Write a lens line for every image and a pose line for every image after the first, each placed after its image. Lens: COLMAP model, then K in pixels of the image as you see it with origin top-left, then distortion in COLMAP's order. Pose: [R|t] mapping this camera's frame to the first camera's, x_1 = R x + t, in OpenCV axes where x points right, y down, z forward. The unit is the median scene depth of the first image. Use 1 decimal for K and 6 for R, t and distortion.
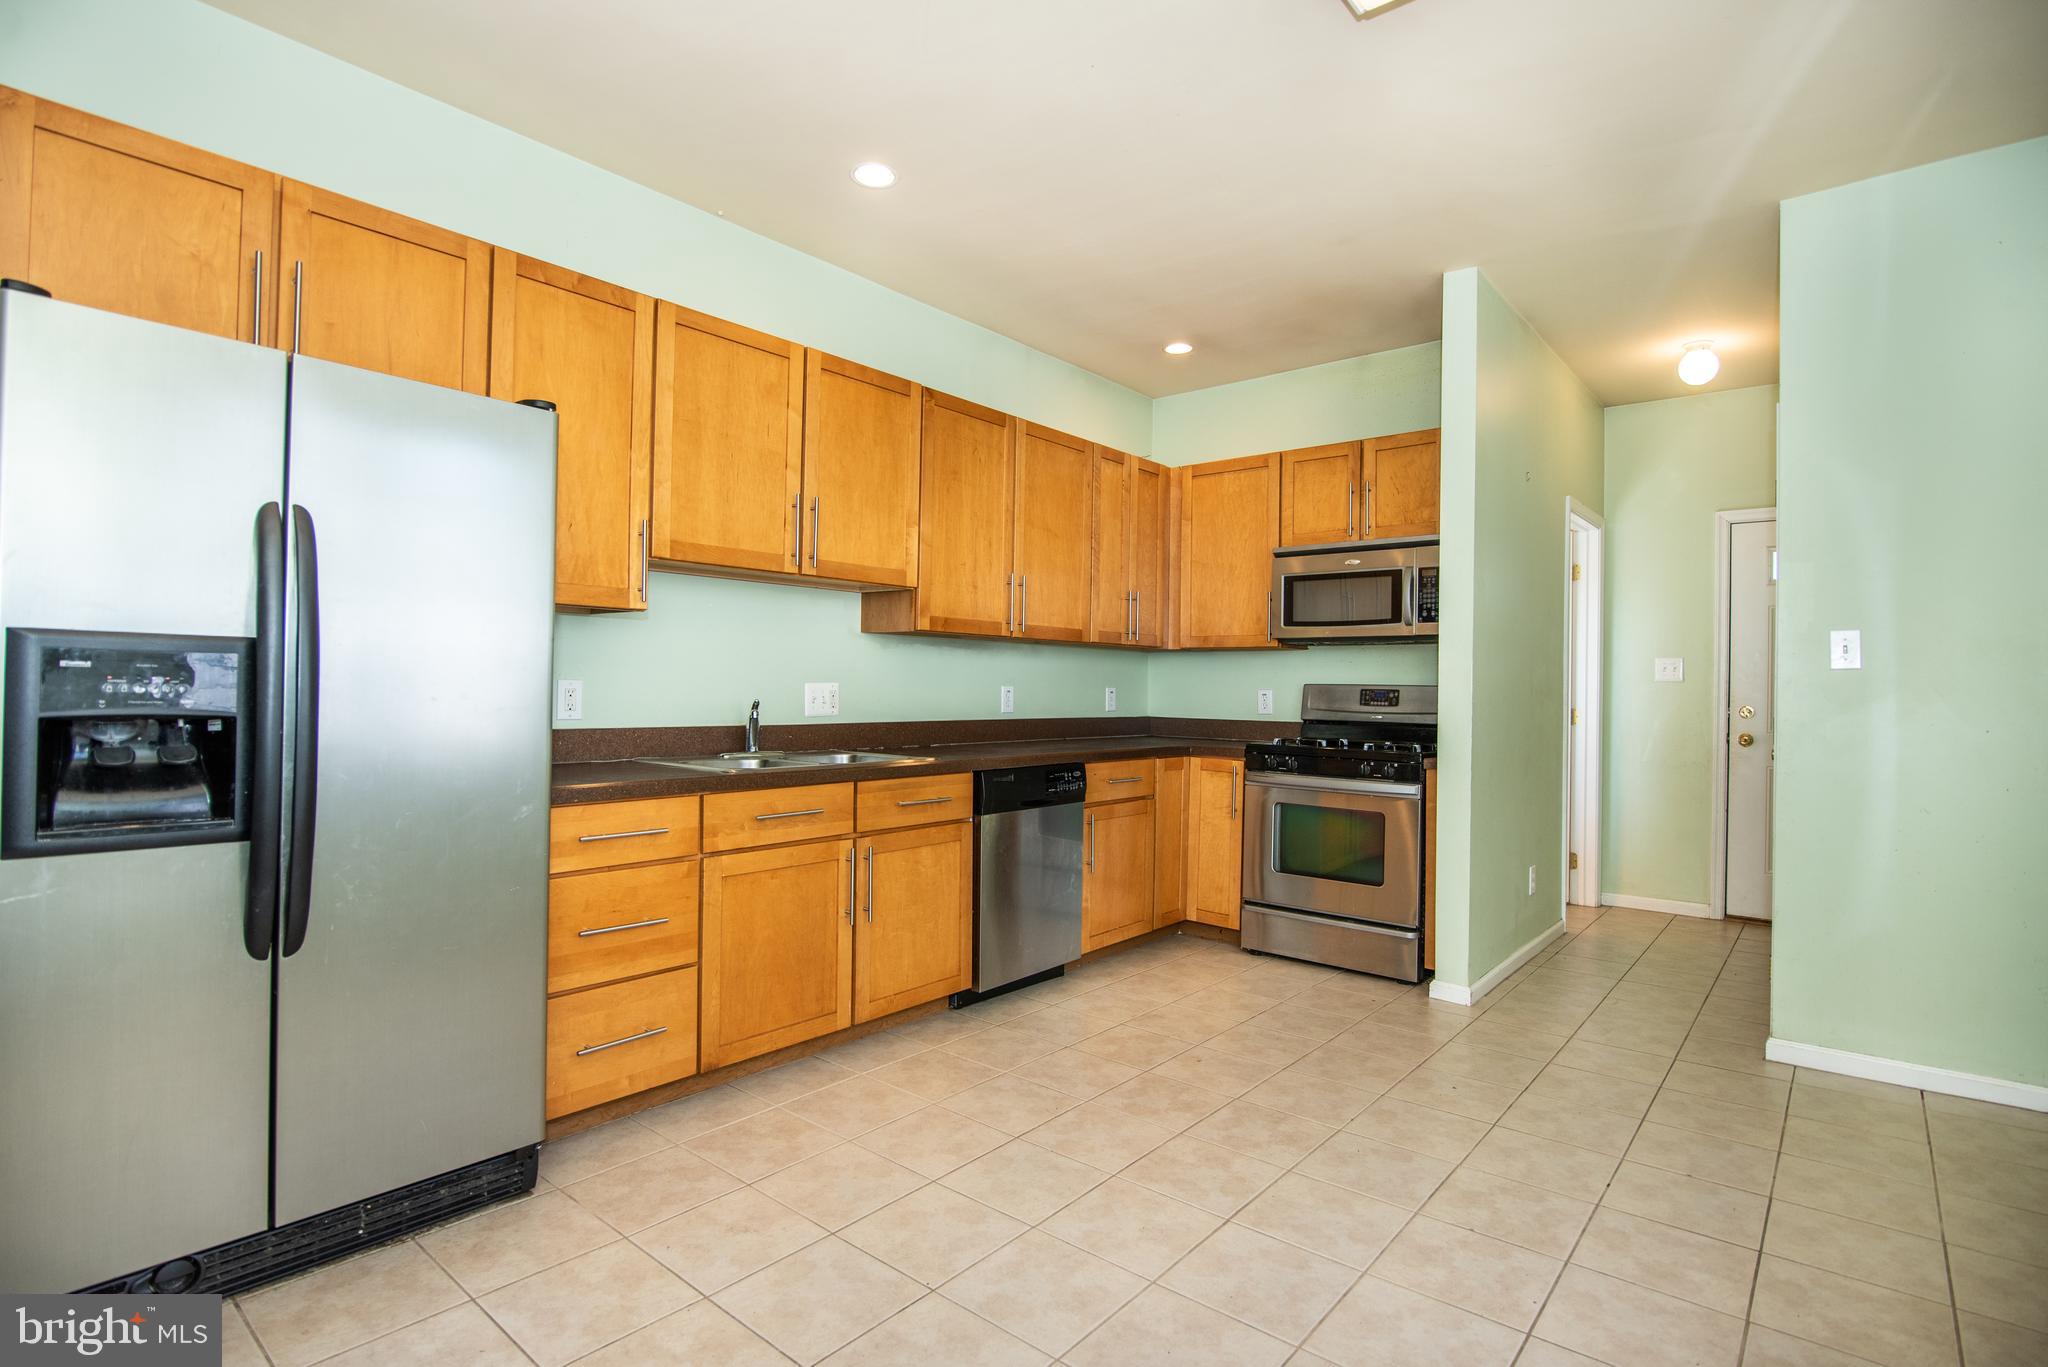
lens RADIAL K [[1000.5, 0, 1021.1], [0, 1000.5, 681.7], [0, 0, 1]] dist [-0.022263, 0.000722]
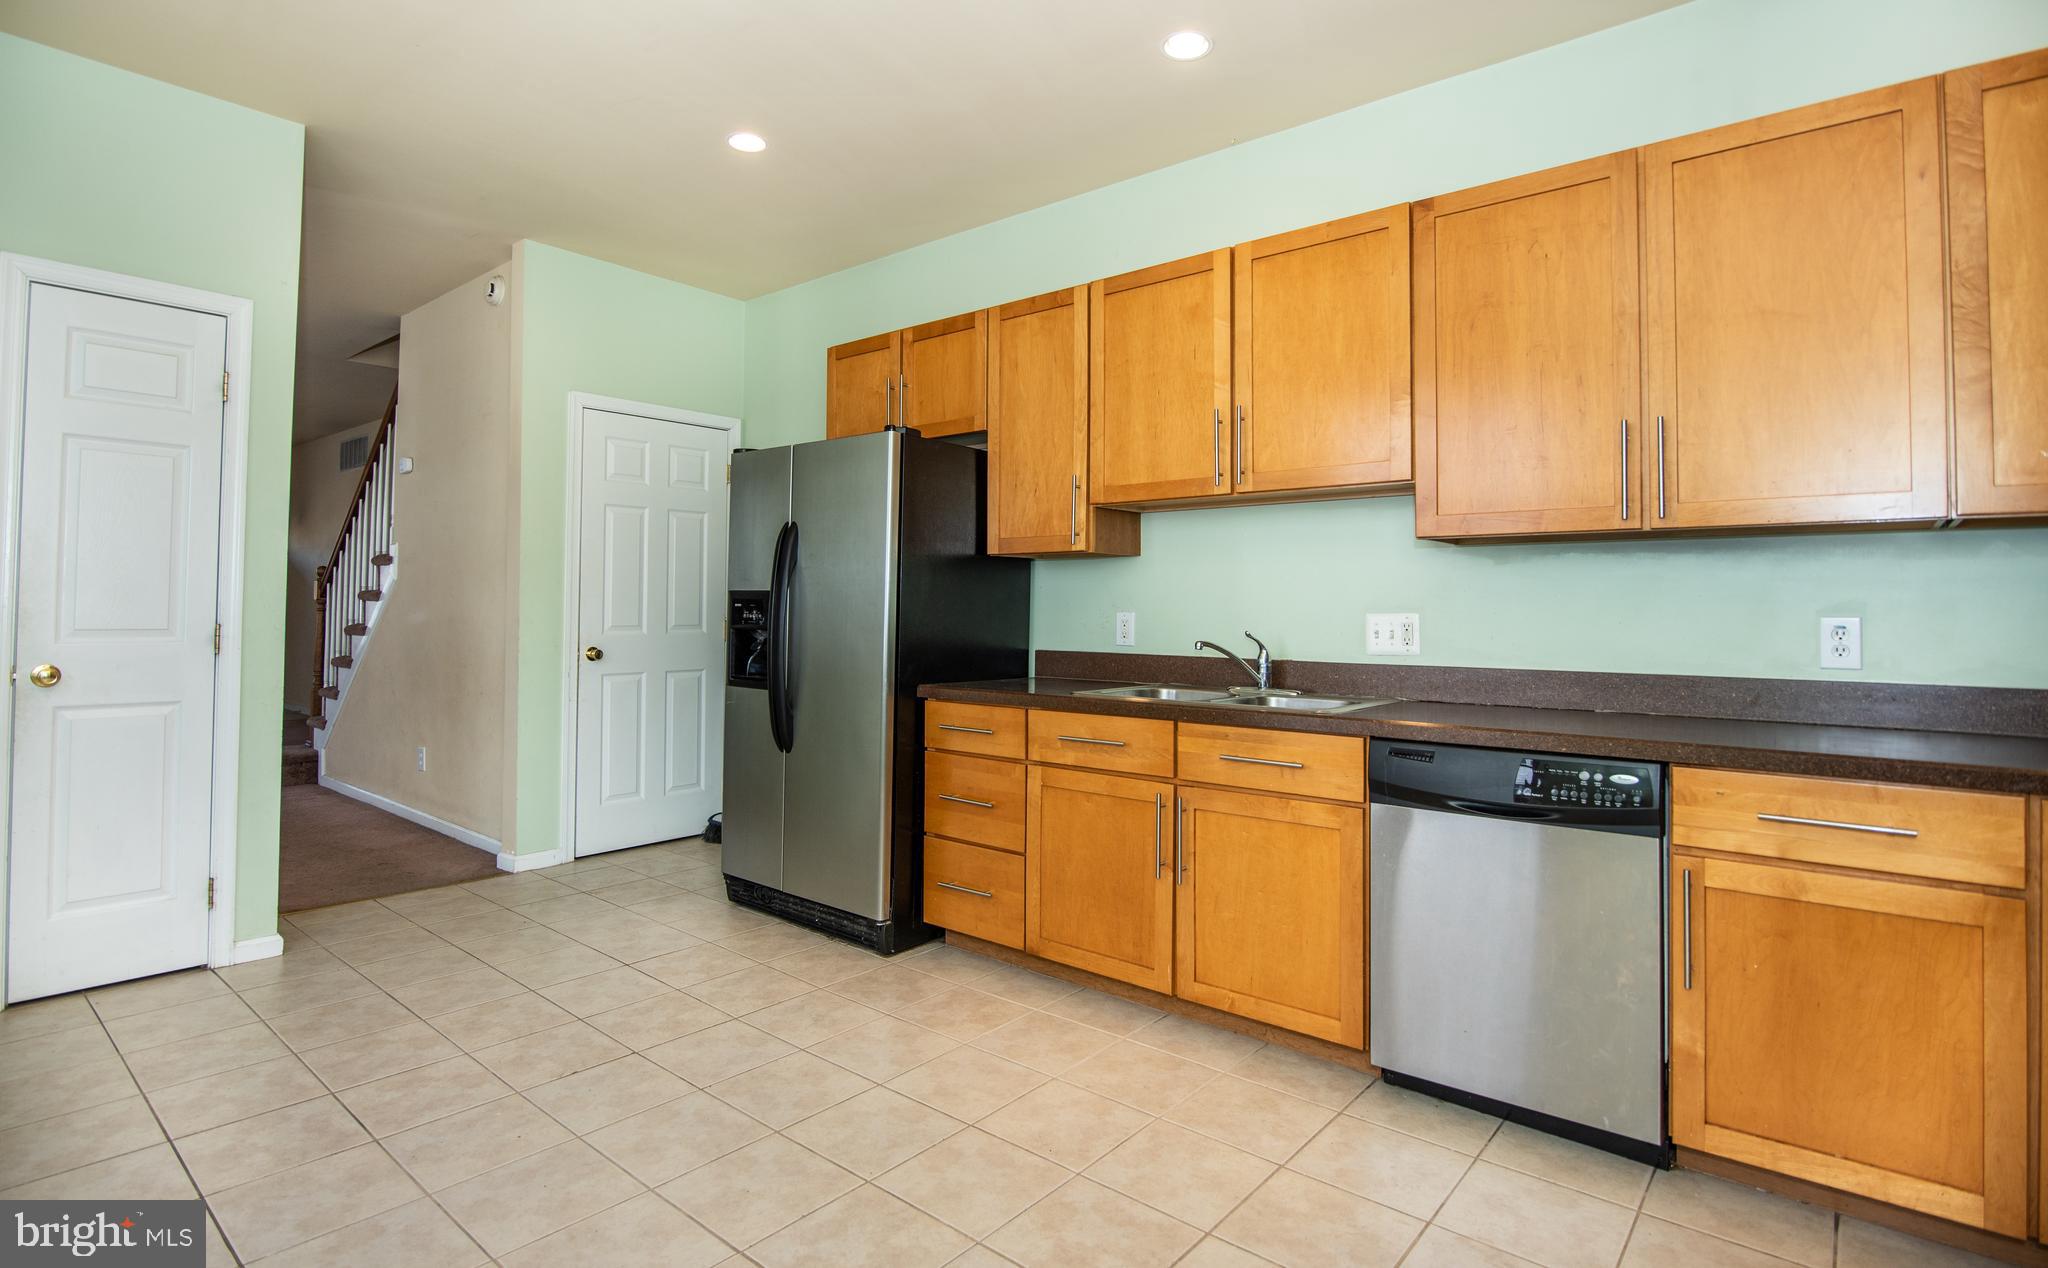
lens RADIAL K [[999.9, 0, 1019.5], [0, 999.9, 585.6], [0, 0, 1]] dist [-0.020548, -0.000185]
pose [[0.003633, -0.043772, -0.999035, 0.705938], [-0.005218, 0.999027, -0.043790, 0.018096], [0.999980, 0.005372, 0.003401, 0.824754]]
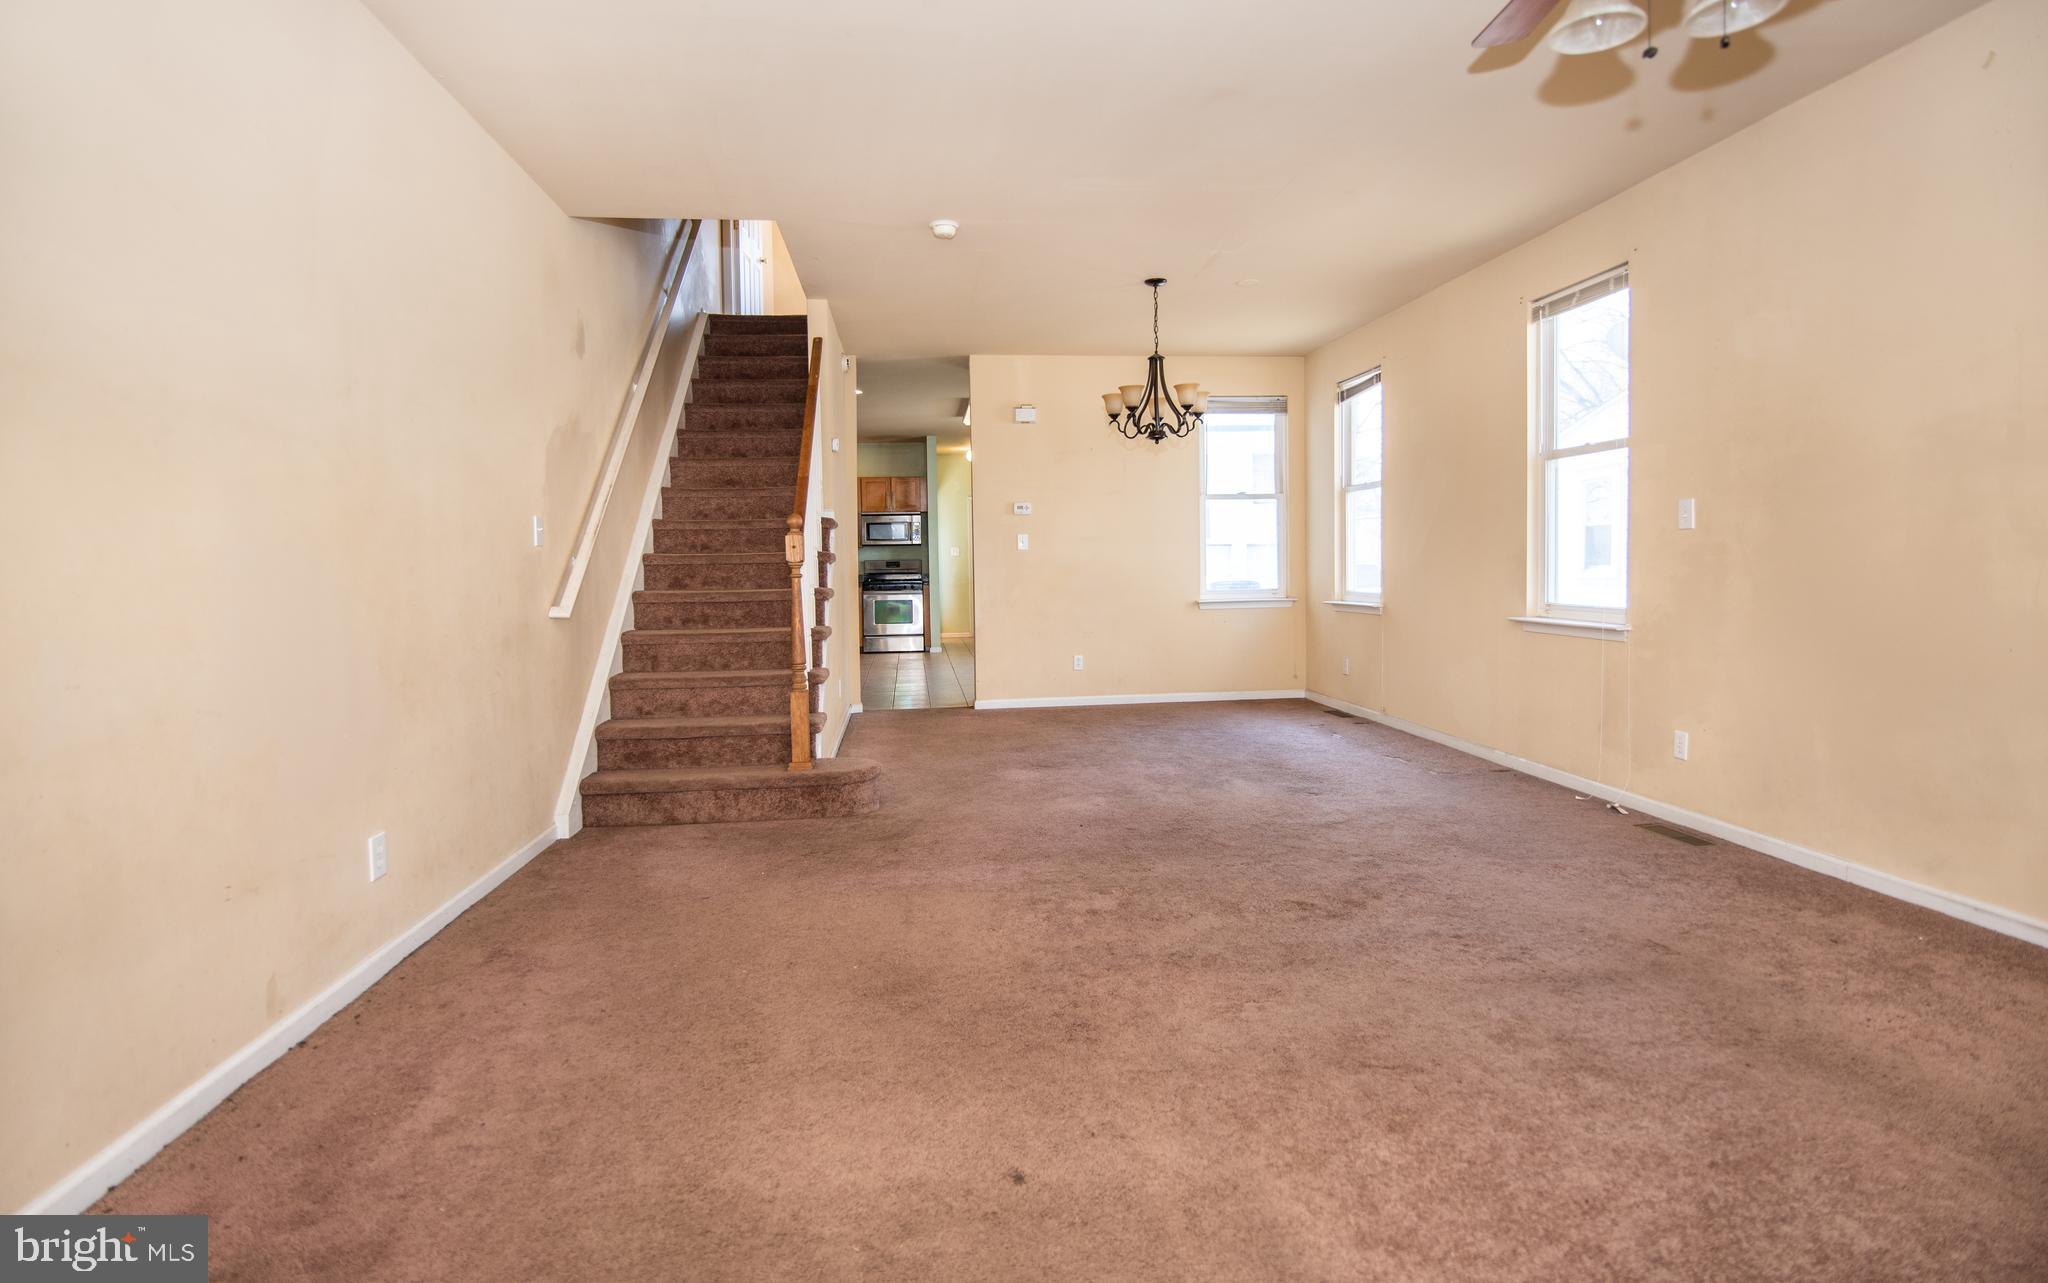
lens RADIAL K [[999.9, 0, 1020.4], [0, 999.9, 600.3], [0, 0, 1]] dist [-0.020548, -0.000185]
pose [[0.689496, -0.057555, 0.721999, -2.129520], [0.022306, 0.998052, 0.058260, -0.059211], [-0.723946, -0.024065, 0.689437, -1.822887]]
